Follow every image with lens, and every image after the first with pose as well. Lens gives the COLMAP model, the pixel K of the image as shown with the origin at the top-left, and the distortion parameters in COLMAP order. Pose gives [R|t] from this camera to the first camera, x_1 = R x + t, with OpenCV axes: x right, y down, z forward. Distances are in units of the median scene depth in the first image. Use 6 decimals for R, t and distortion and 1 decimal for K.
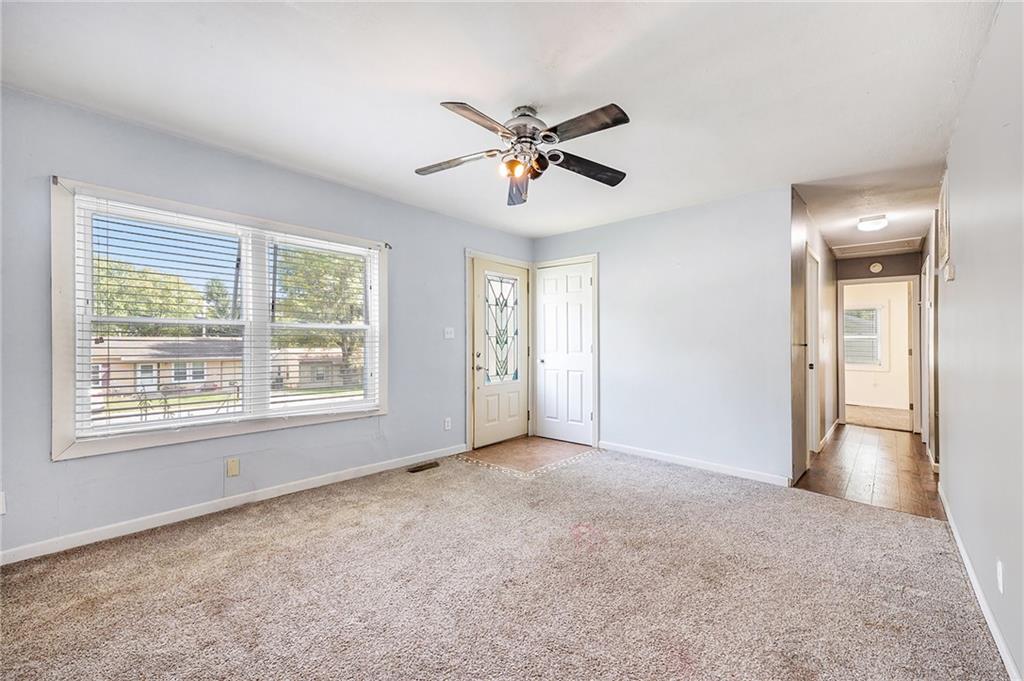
lens RADIAL K [[410.9, 0, 518.0], [0, 410.9, 343.8], [0, 0, 1]] dist [0.004417, 0.000228]
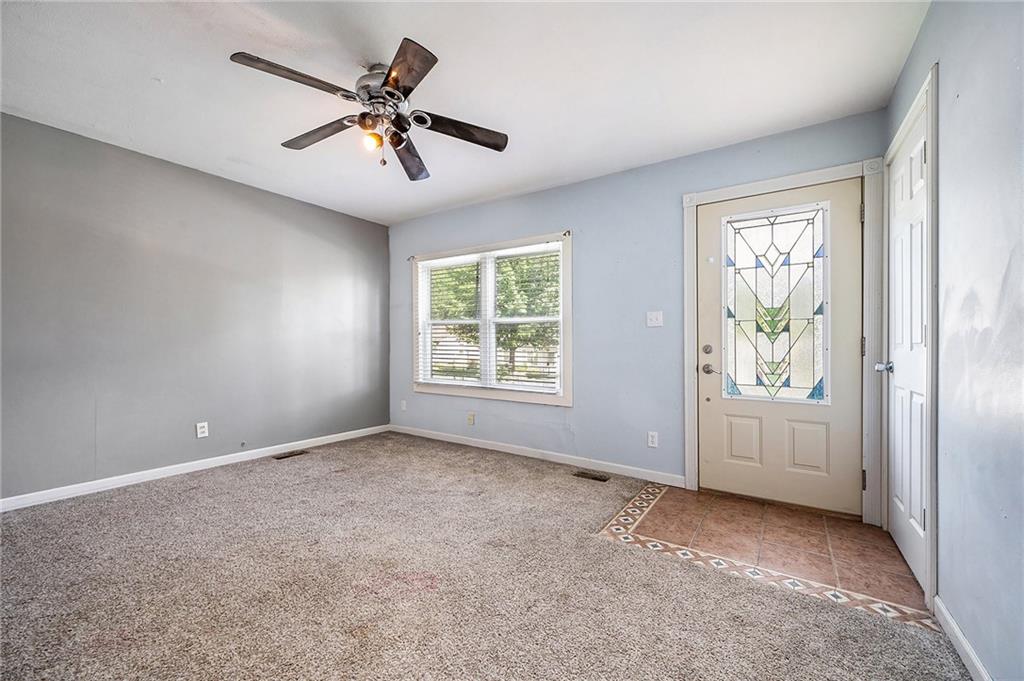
lens RADIAL K [[410.9, 0, 519.4], [0, 410.9, 341.1], [0, 0, 1]] dist [0.004417, 0.000228]
pose [[0.150169, -0.007209, -0.988634, 0.540749], [-0.002788, 0.999966, -0.007715, 0.020733], [0.988656, 0.003915, 0.150144, 0.640137]]
